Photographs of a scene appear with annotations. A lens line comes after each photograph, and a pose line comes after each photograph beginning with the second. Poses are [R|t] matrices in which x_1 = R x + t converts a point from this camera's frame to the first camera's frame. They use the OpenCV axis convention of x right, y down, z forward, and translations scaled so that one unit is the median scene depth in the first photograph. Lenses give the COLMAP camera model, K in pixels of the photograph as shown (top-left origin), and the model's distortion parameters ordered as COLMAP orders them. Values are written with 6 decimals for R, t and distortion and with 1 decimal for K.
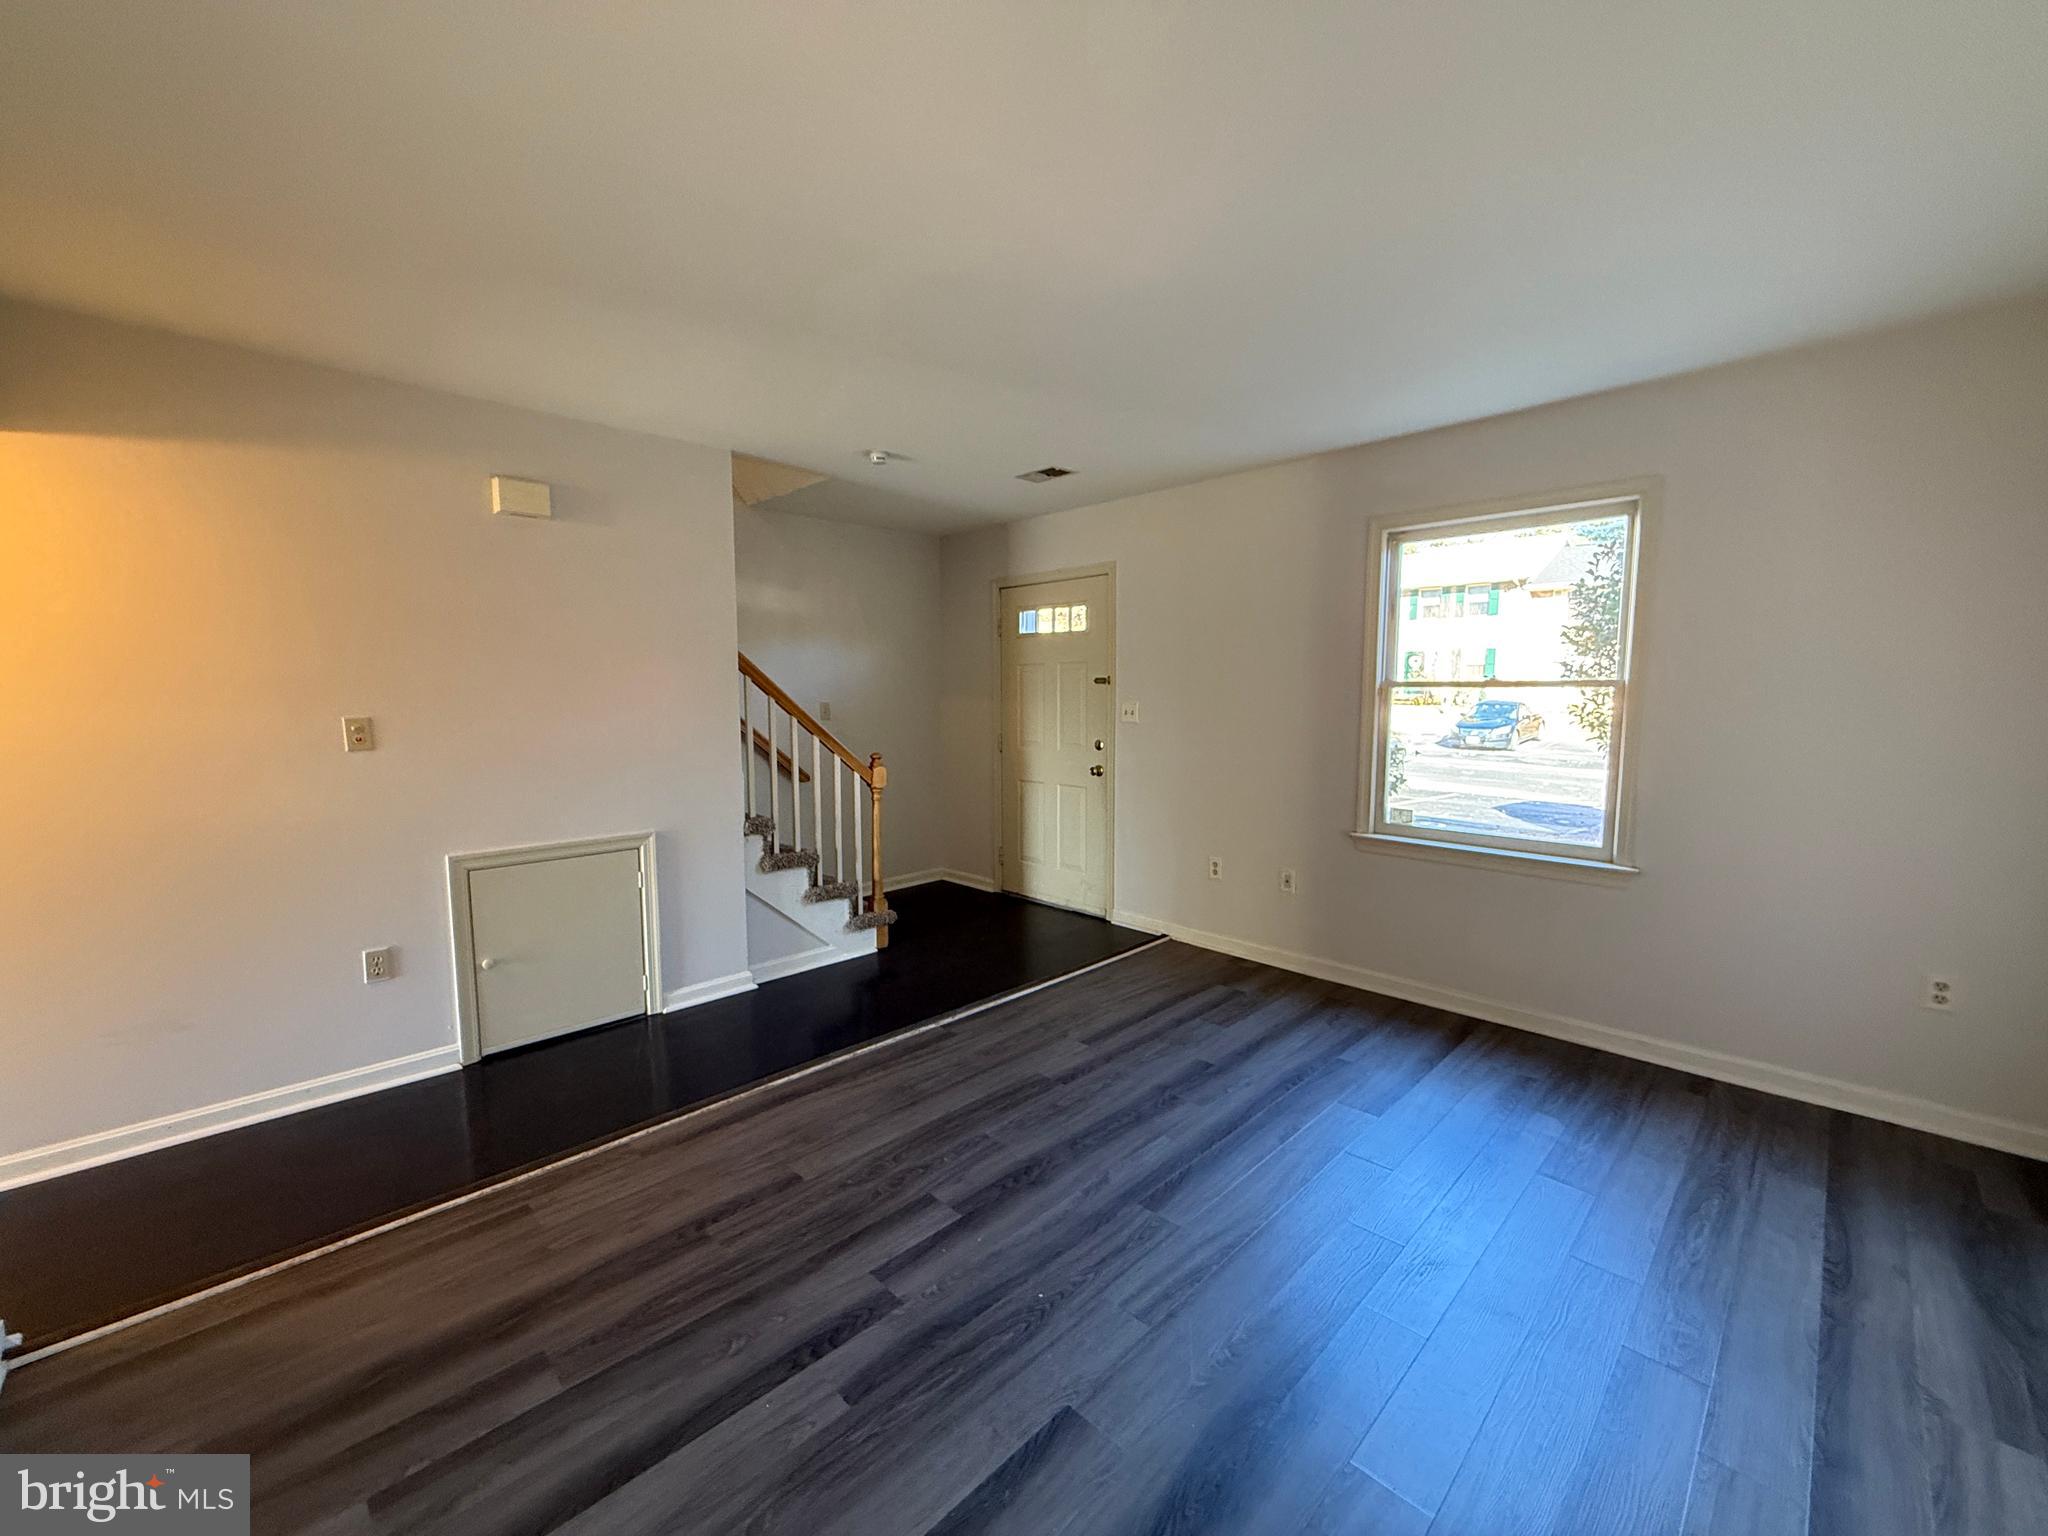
lens RADIAL K [[816.9, 0, 1016.6], [0, 816.9, 770.0], [0, 0, 1]] dist [0.001966, -0.000504]
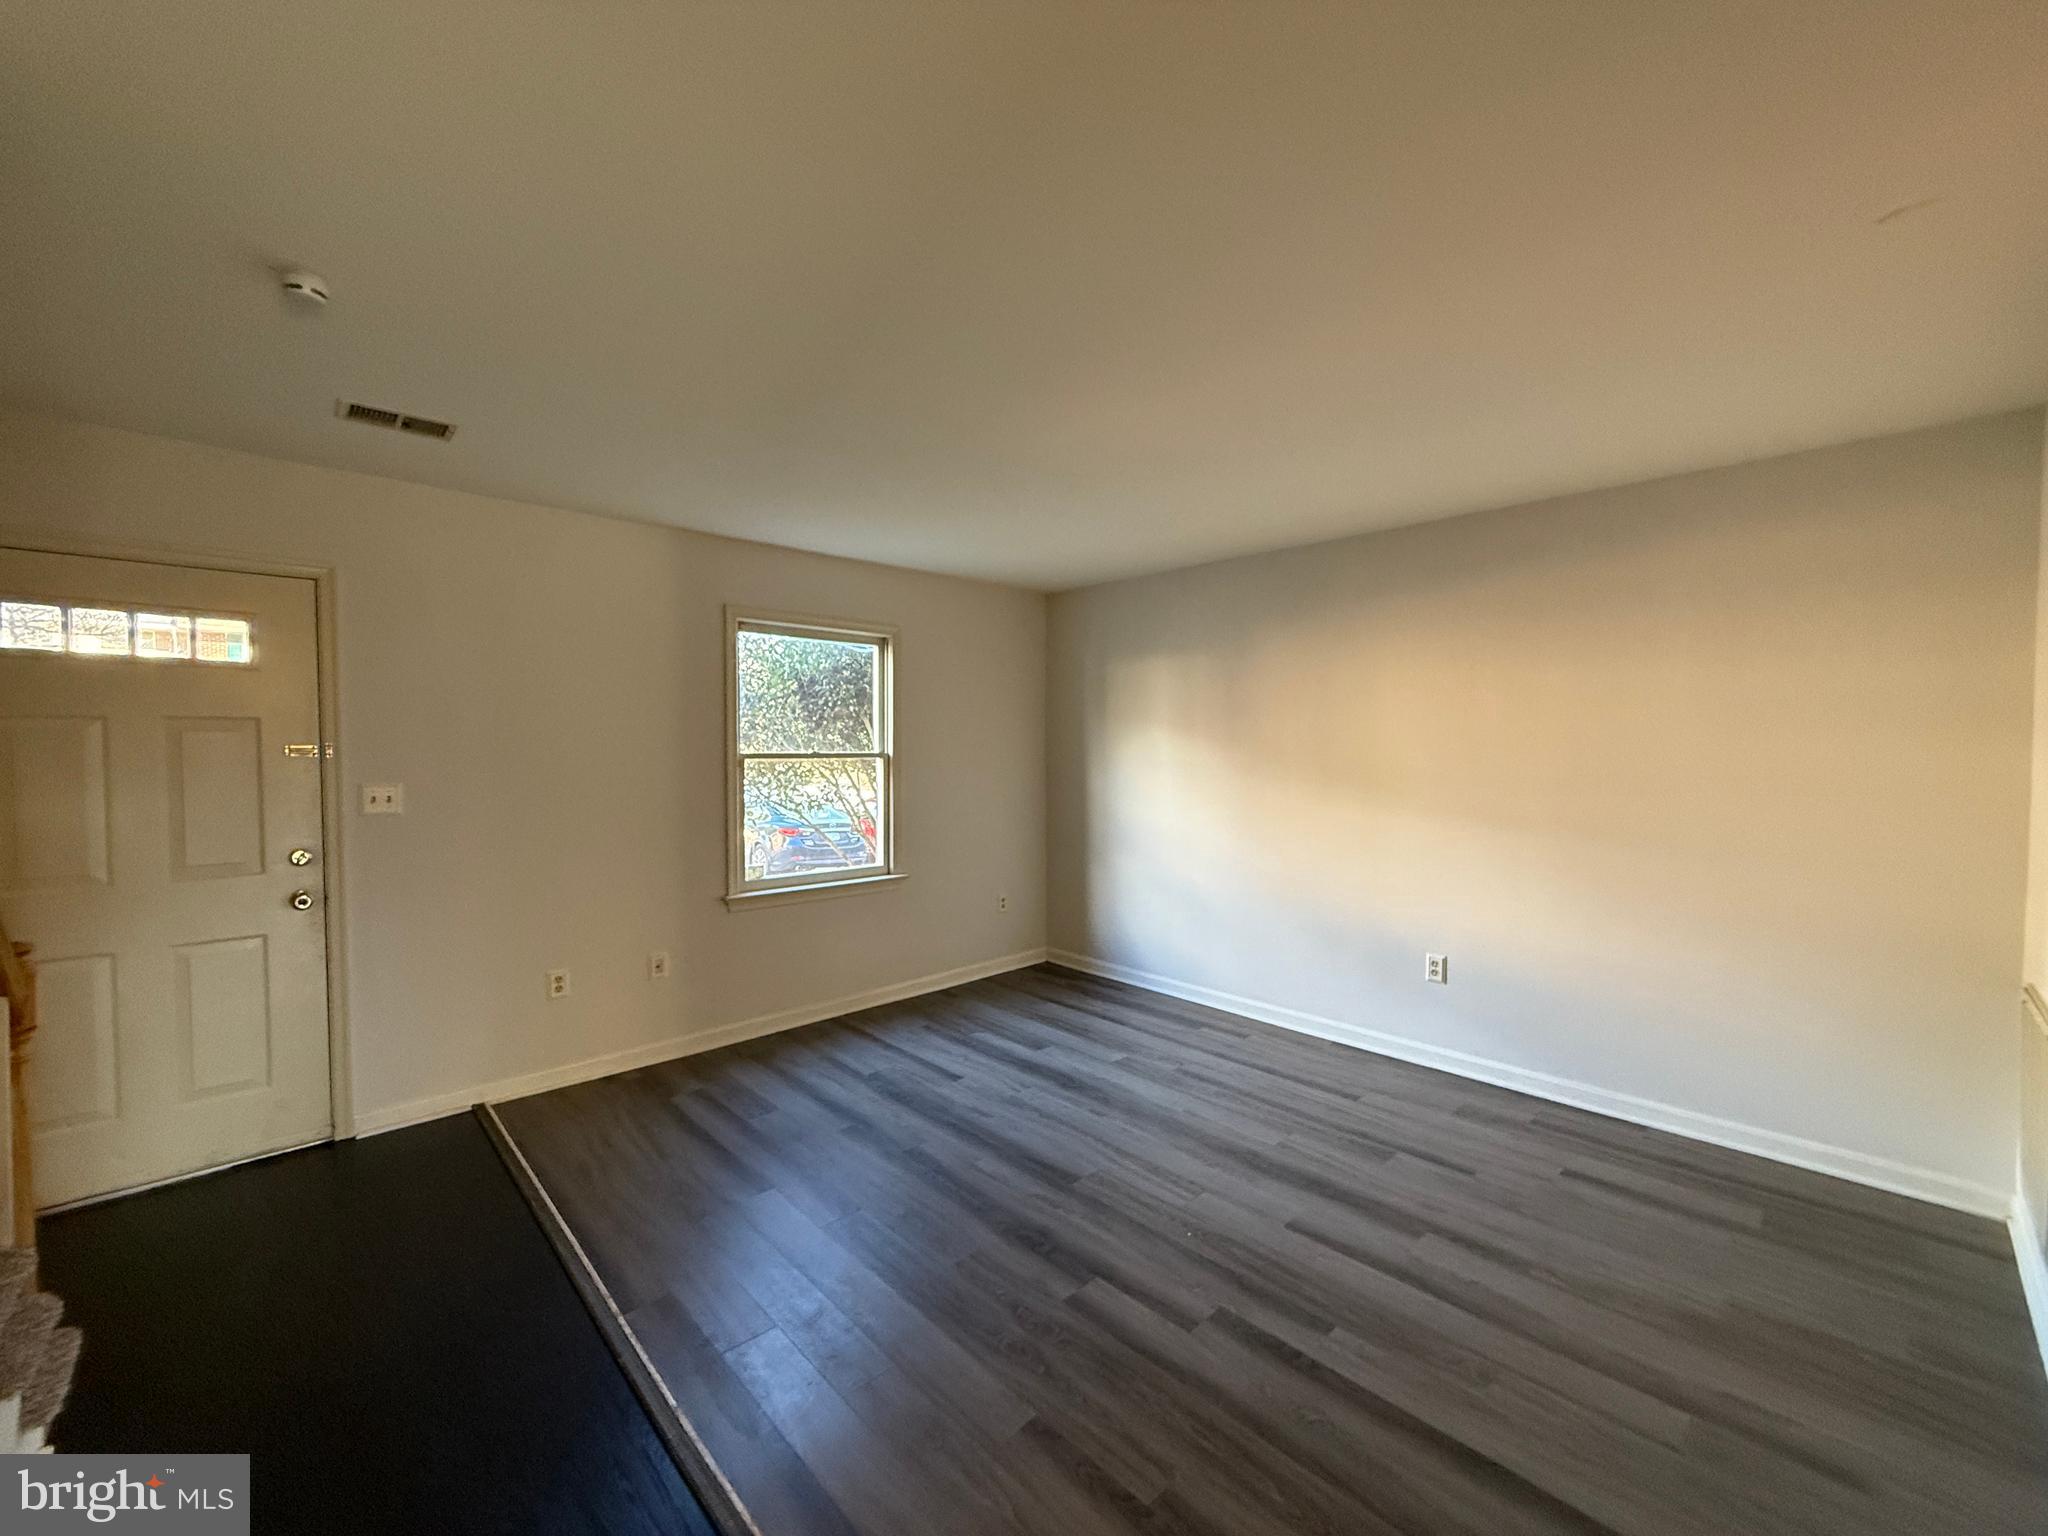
lens RADIAL K [[816.9, 0, 1016.6], [0, 816.9, 770.0], [0, 0, 1]] dist [0.001966, -0.000504]
pose [[0.017747, -0.023617, 0.999564, -0.872341], [0.099491, 0.994801, 0.021738, -0.098788], [-0.994880, 0.099062, 0.020004, 0.820231]]
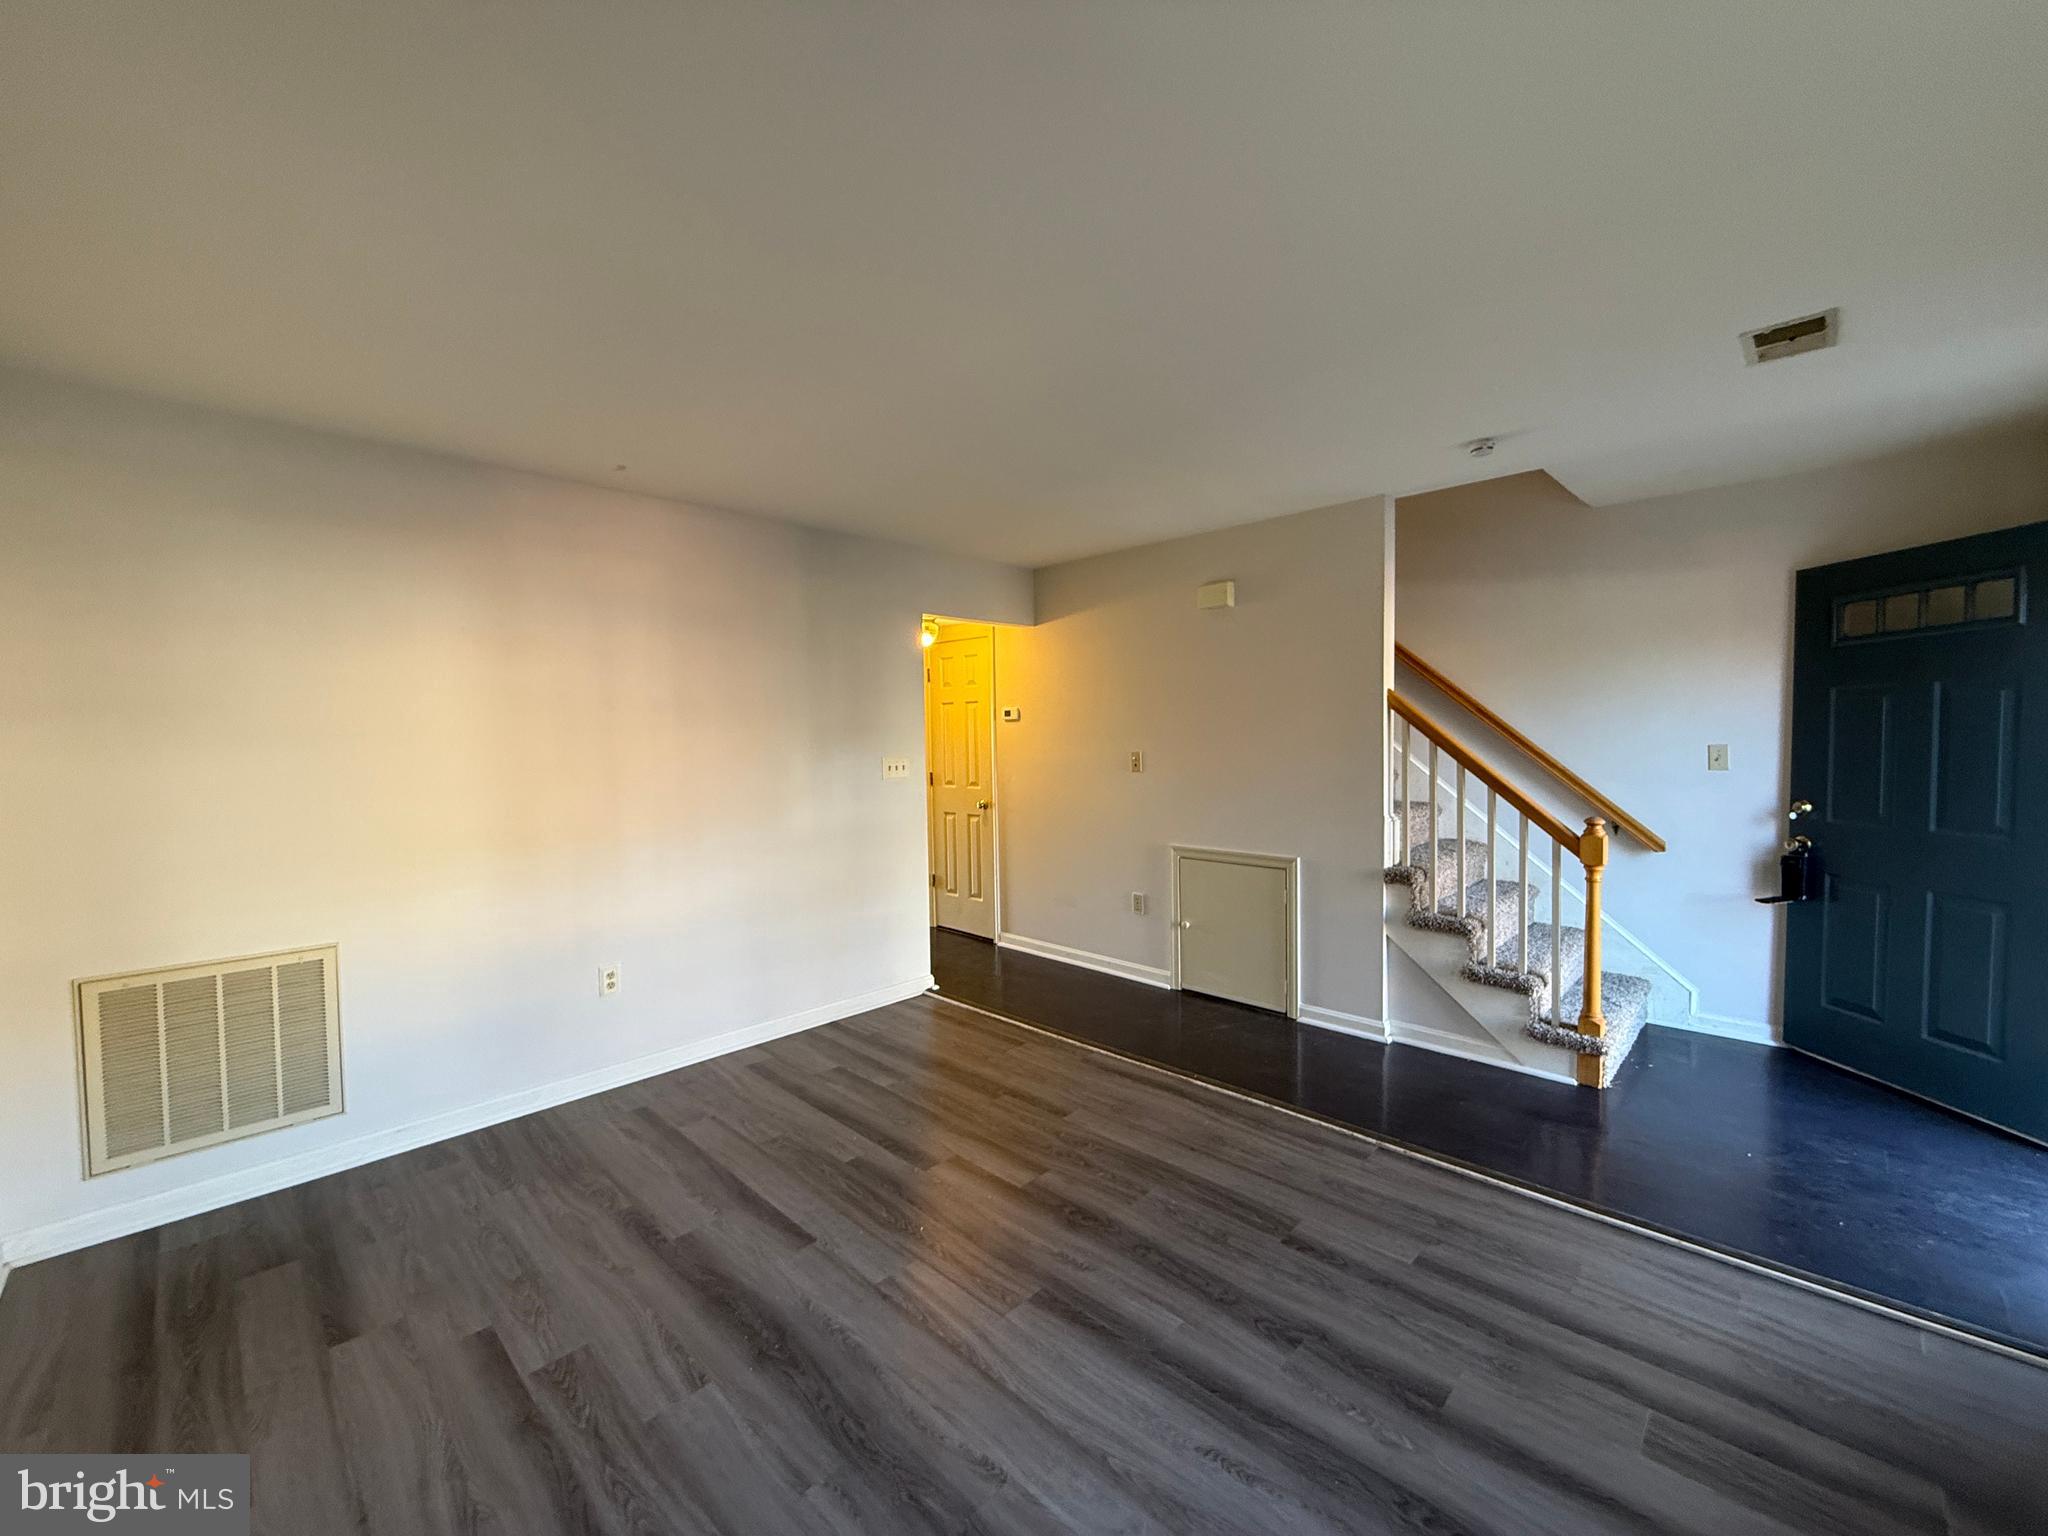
lens RADIAL K [[816.1, 0, 1019.7], [0, 816.1, 776.8], [0, 0, 1]] dist [0.002629, 0.000172]
pose [[0.021791, 0.058127, -0.998071, 0.870239], [-0.080195, 0.995193, 0.056209, -0.090627], [0.996541, 0.078815, 0.026348, 0.742693]]
